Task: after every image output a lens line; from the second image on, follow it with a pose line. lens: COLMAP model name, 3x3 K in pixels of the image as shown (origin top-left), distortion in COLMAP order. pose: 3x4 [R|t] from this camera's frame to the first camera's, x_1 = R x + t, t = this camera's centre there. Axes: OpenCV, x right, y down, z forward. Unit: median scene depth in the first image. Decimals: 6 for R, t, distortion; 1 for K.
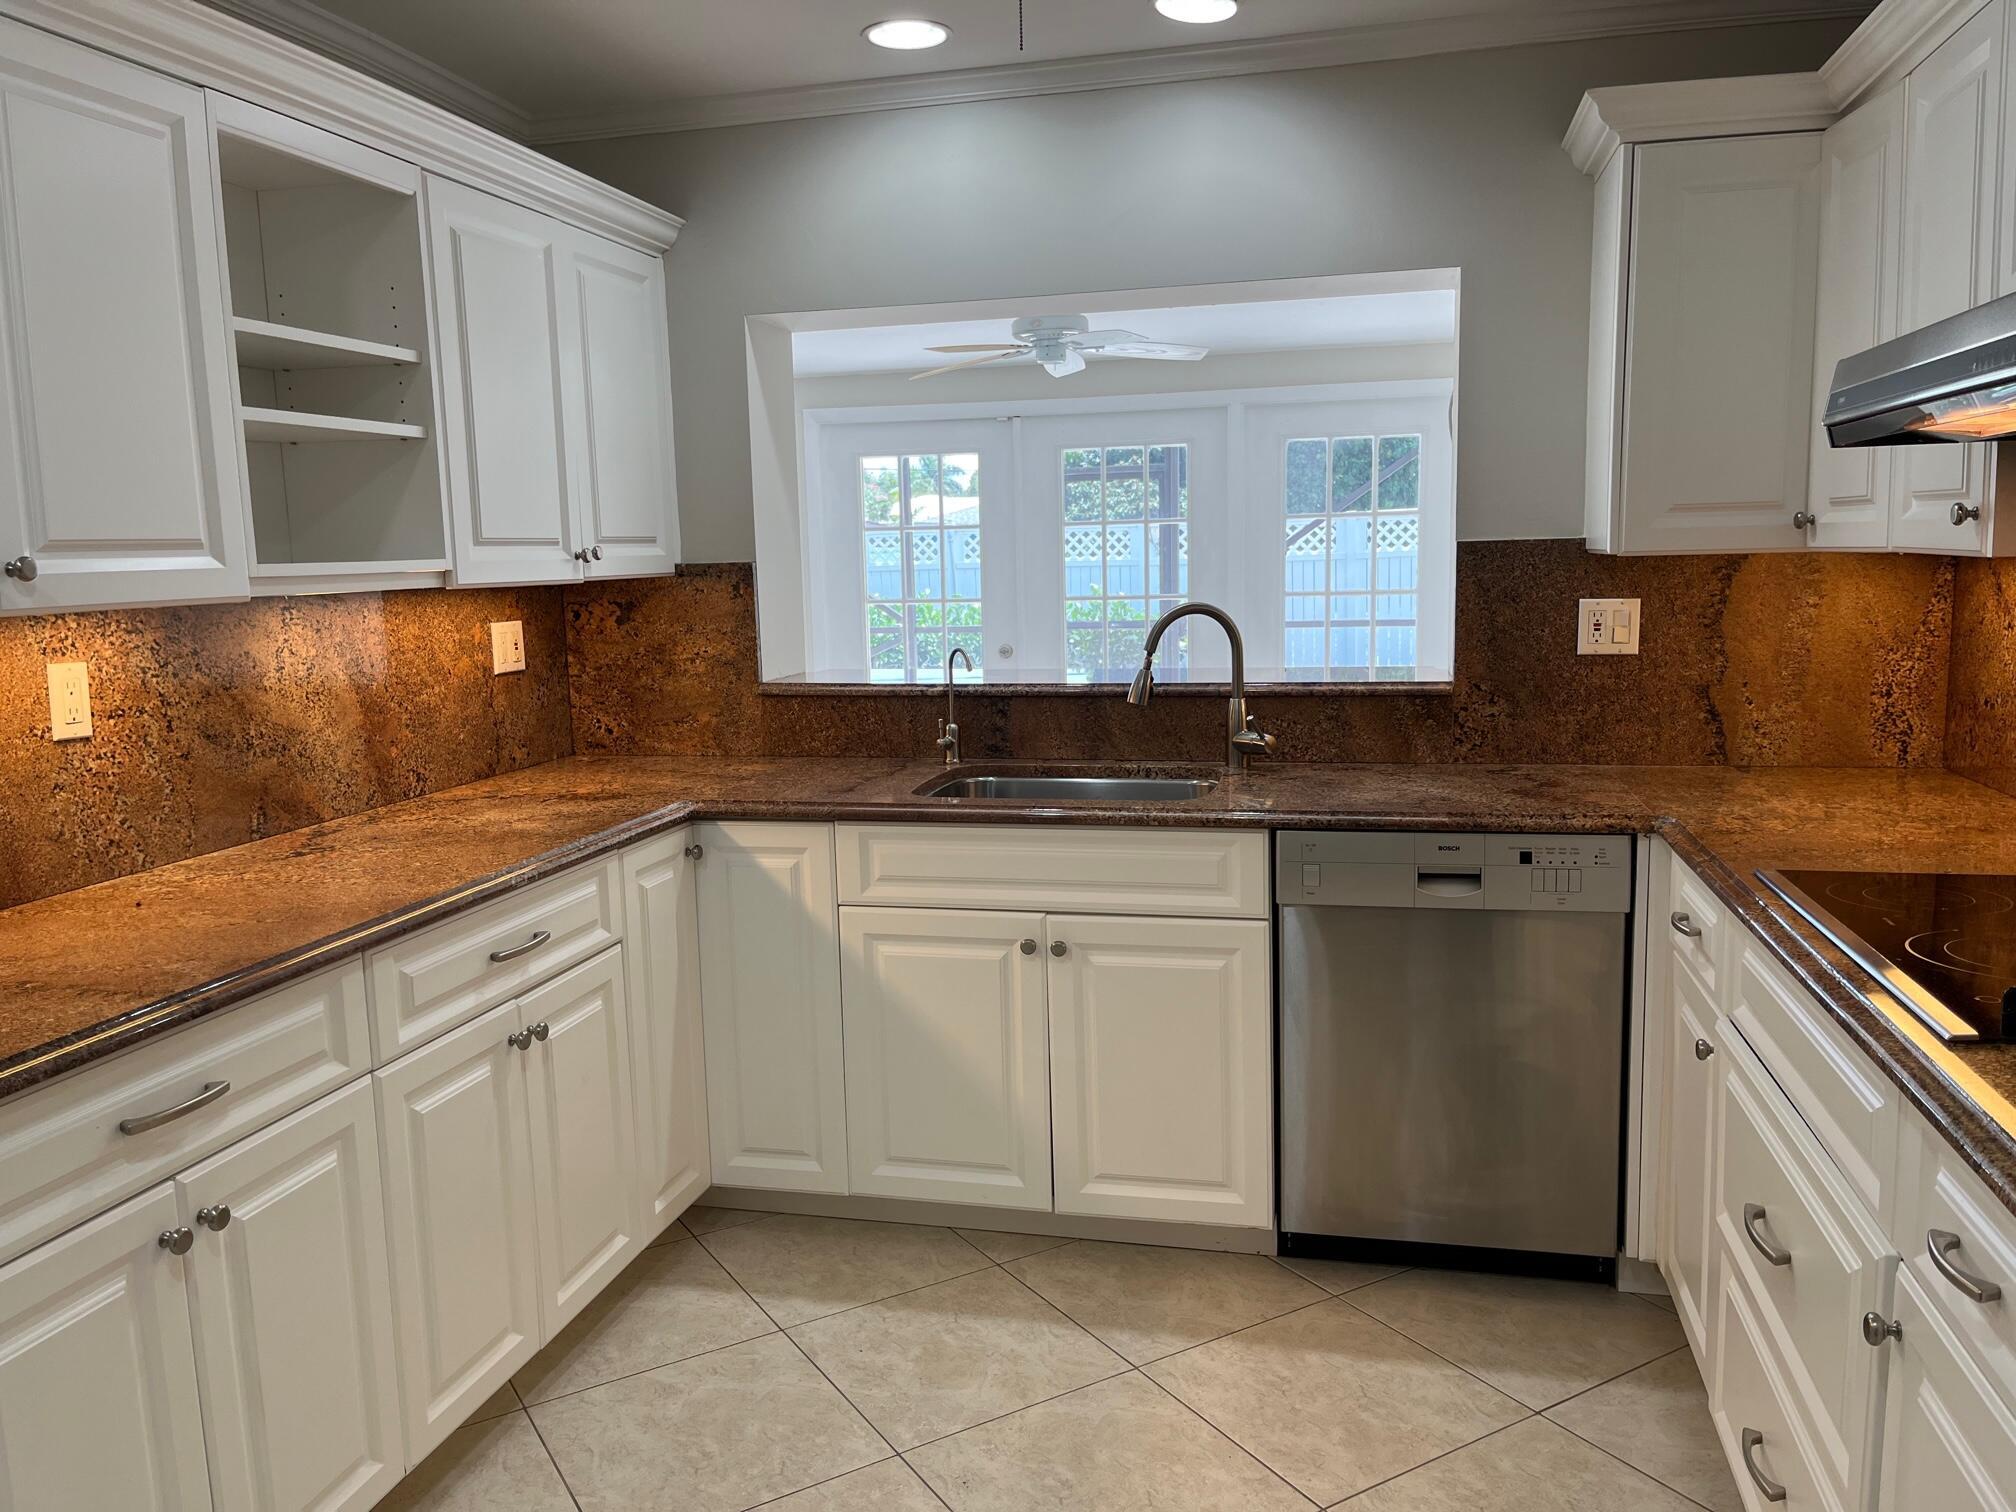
lens RADIAL K [[1541.1, 0, 994.4], [0, 1541.1, 769.3], [0, 0, 1]] dist [0.086415, -0.113448]
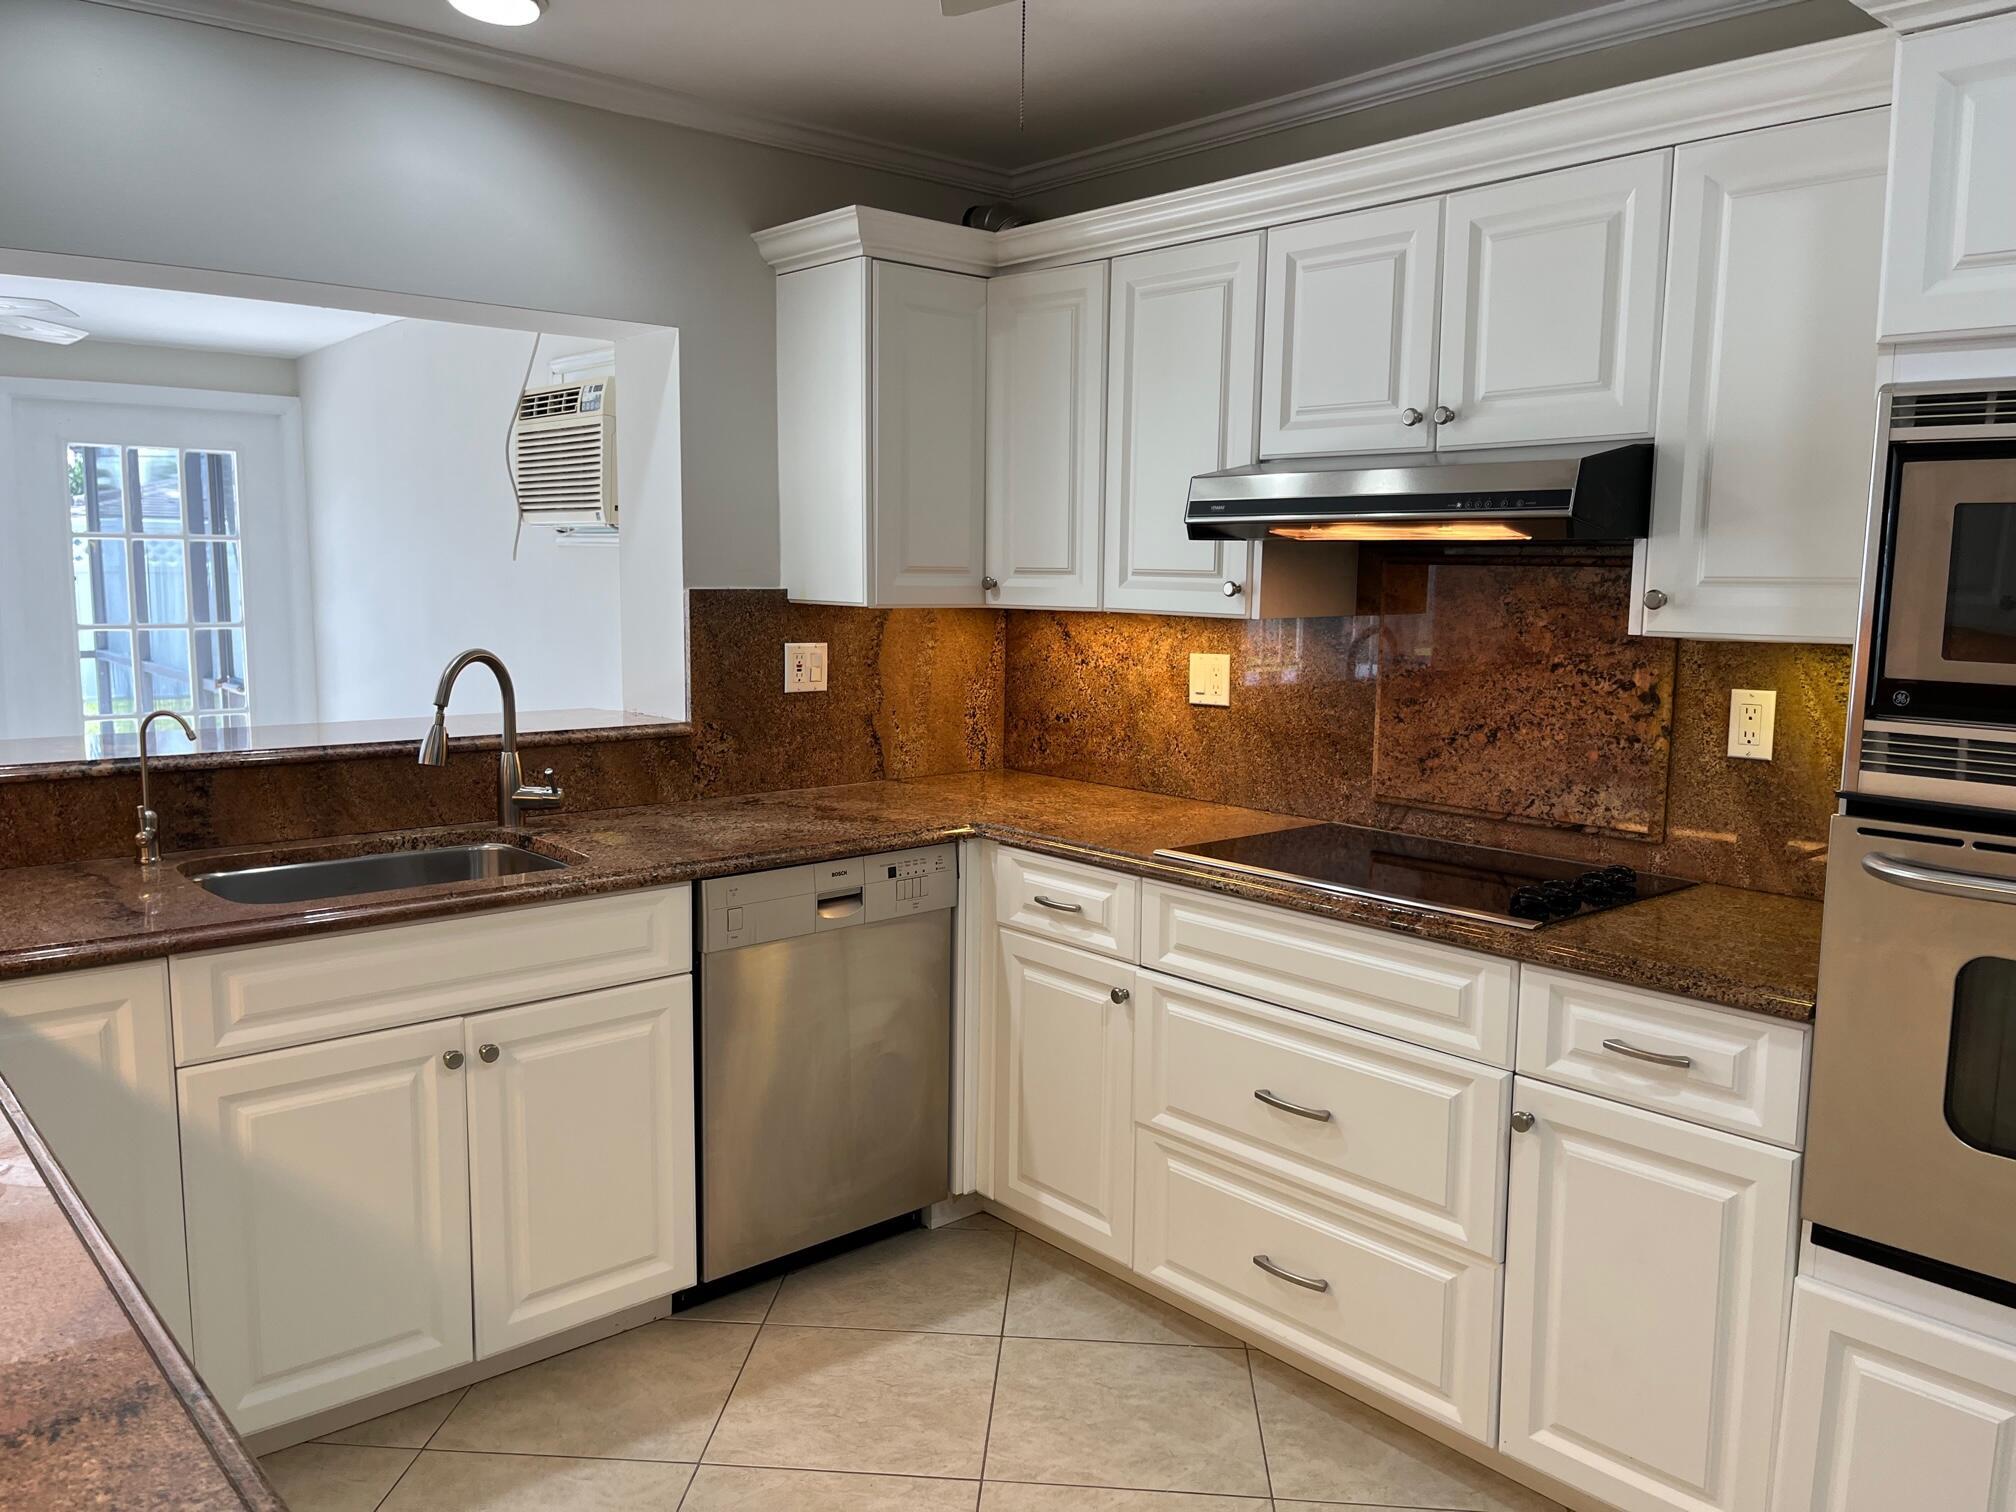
lens RADIAL K [[1541.1, 0, 1006.7], [0, 1541.1, 765.7], [0, 0, 1]] dist [0.086415, -0.113448]
pose [[0.579811, -0.076067, 0.811193, -0.469803], [0.088841, 0.995598, 0.029859, -0.043017], [-0.809893, 0.054755, 0.584016, 0.236870]]
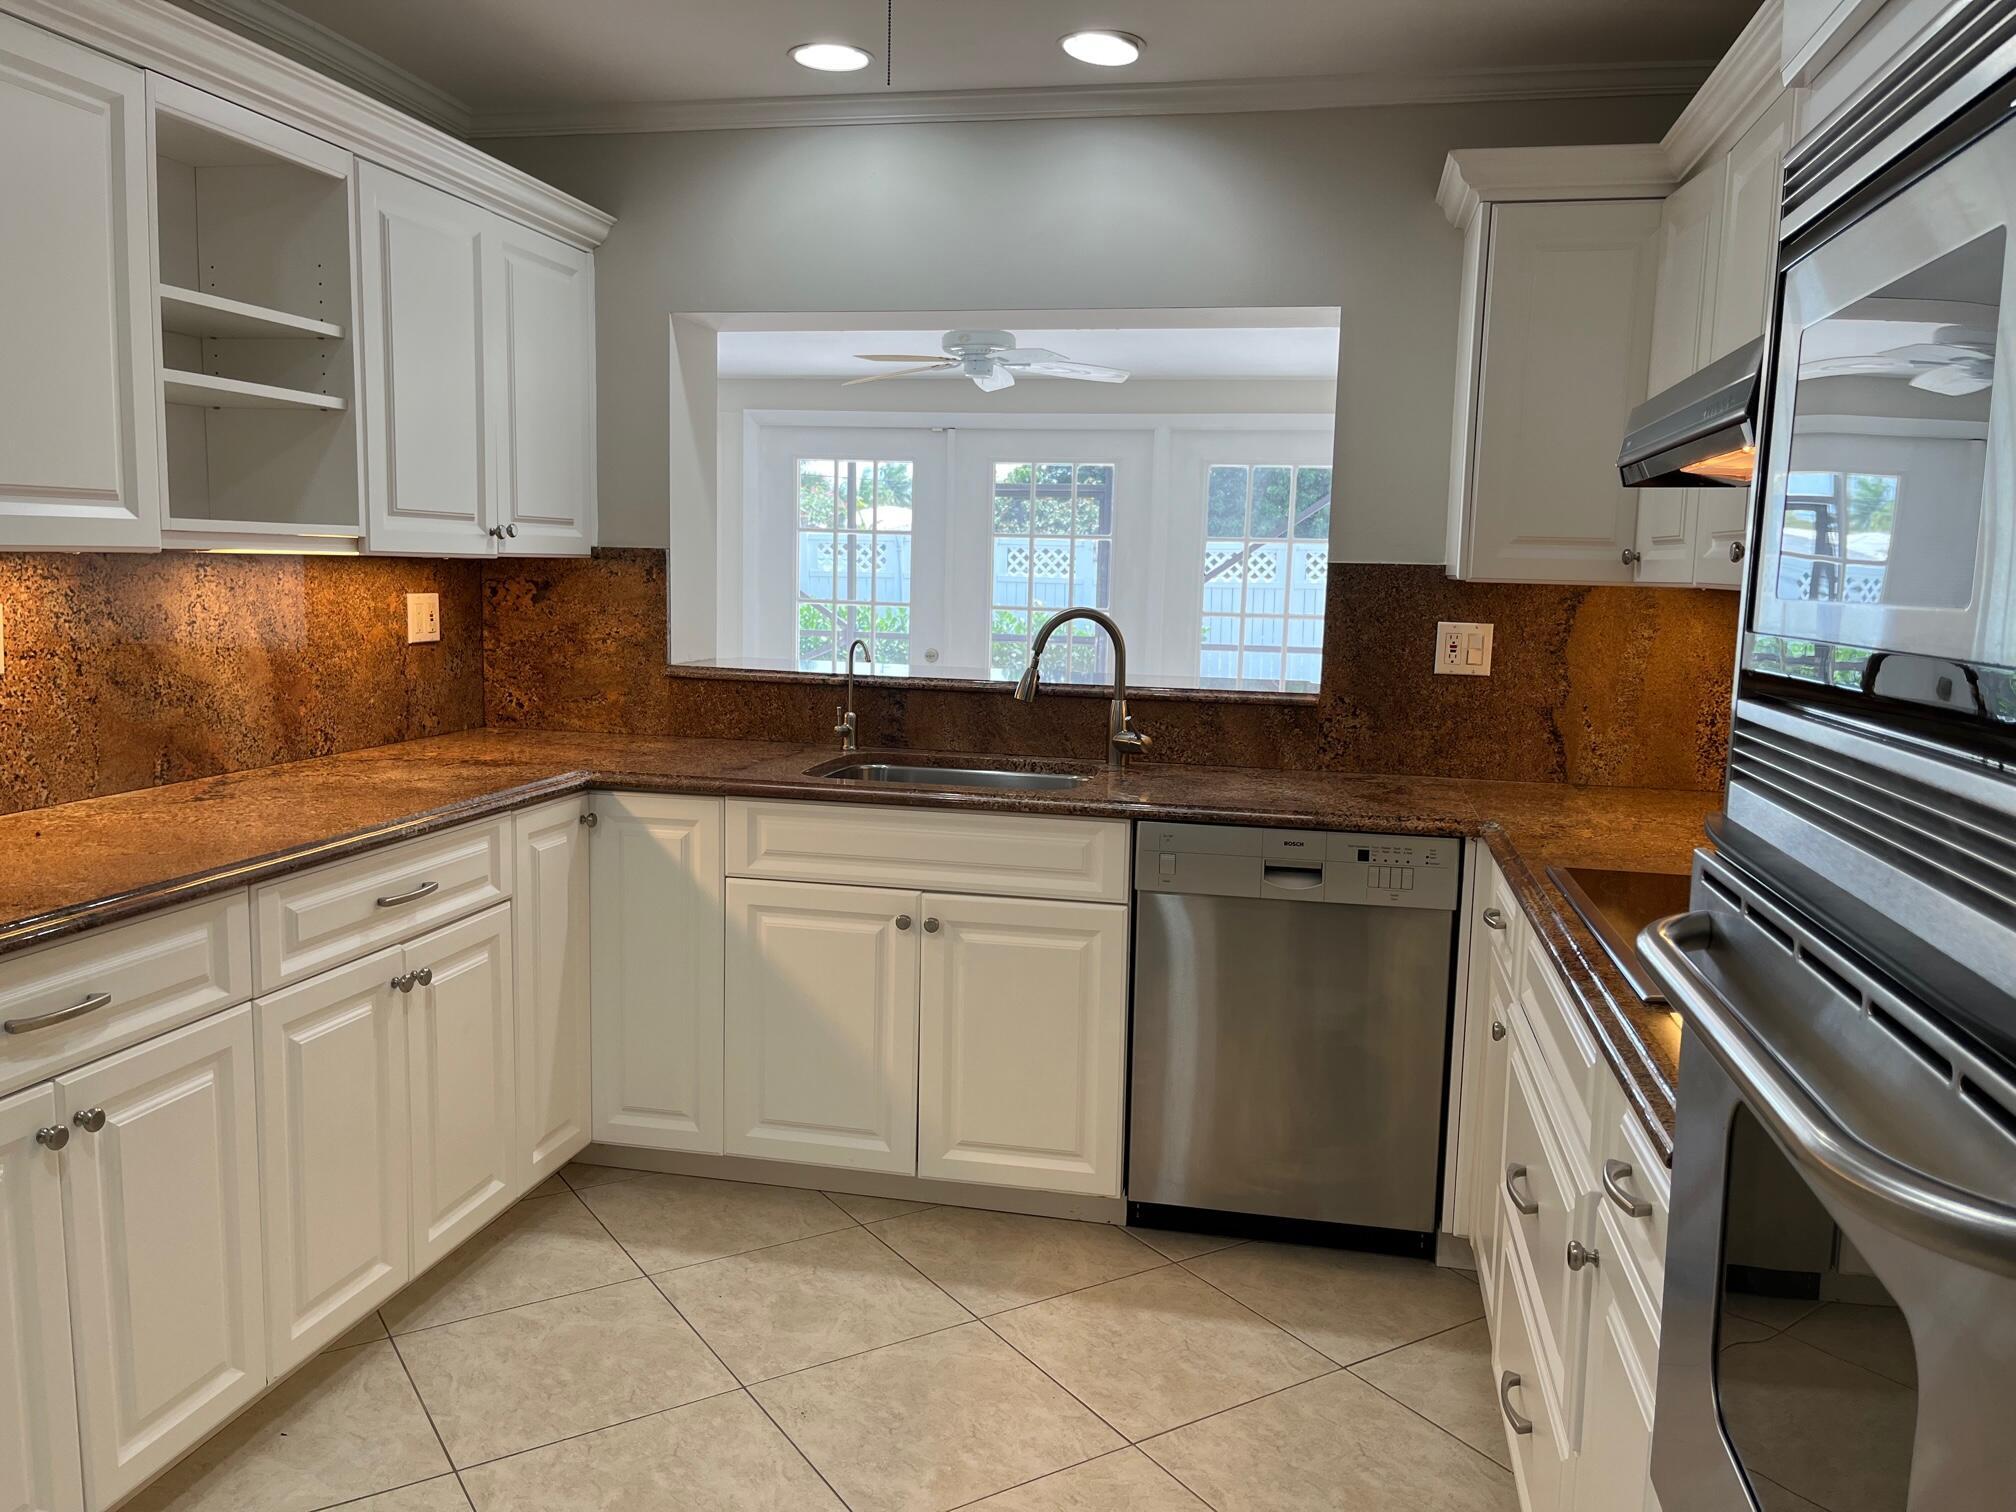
lens RADIAL K [[1541.1, 0, 999.4], [0, 1541.1, 762.9], [0, 0, 1]] dist [0.086415, -0.113448]
pose [[0.998248, 0.046414, 0.036690, 0.042671], [-0.045898, 0.998837, -0.014774, 0.018081], [-0.037333, 0.013064, 0.999217, -0.056975]]
